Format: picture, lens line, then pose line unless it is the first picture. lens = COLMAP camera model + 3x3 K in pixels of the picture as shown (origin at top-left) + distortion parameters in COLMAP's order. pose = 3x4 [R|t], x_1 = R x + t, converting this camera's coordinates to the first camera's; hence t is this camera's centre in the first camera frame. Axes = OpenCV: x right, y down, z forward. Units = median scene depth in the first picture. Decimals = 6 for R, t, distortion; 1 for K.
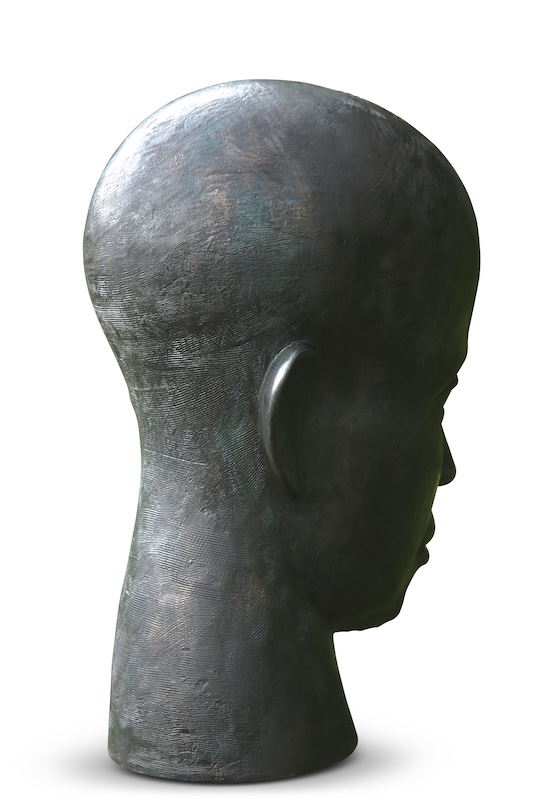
lens RADIAL K [[2007.0, 0, 267.0], [0, 2007.0, 399.3], [0, 0, 1]] dist [0.312013, 0.000000]
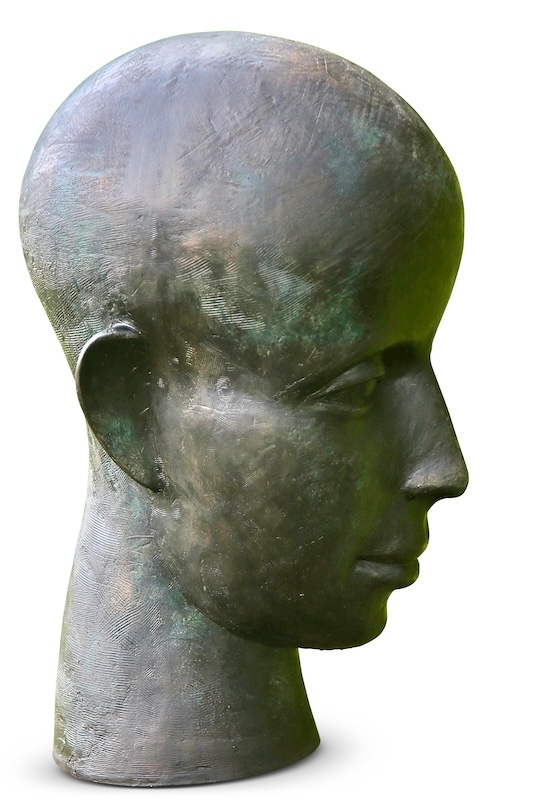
lens RADIAL K [[2007.0, 0, 265.7], [0, 2007.0, 401.8], [0, 0, 1]] dist [0.312013, 0.000000]
pose [[0.711531, 0.072704, -0.698883, 0.698134], [-0.056531, 0.997331, 0.046197, -0.038412], [0.700377, 0.006638, 0.713742, 0.368382]]
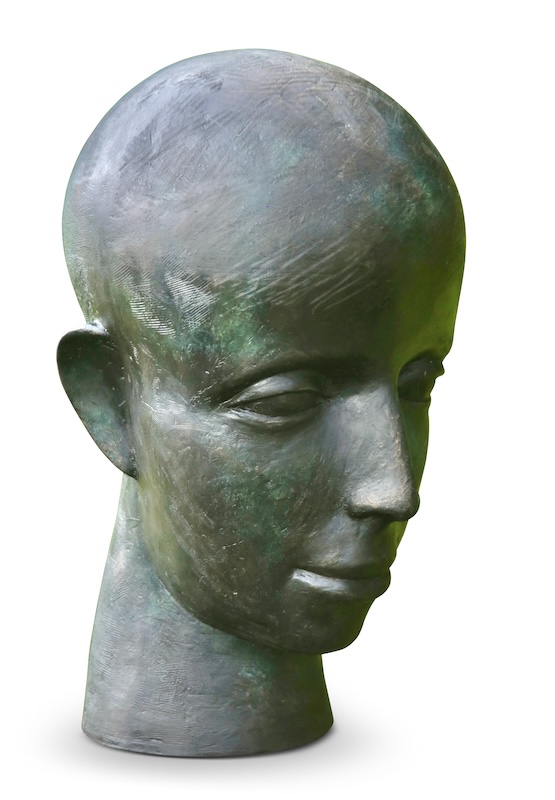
lens RADIAL K [[1926.7, 0, 275.7], [0, 1926.7, 425.1], [0, 0, 1]] dist [0.334789, 0.000000]
pose [[0.234467, 0.141984, -0.961699, 0.953946], [-0.114906, 0.986389, 0.117615, -0.098911], [0.965309, 0.082929, 0.247591, 0.824326]]
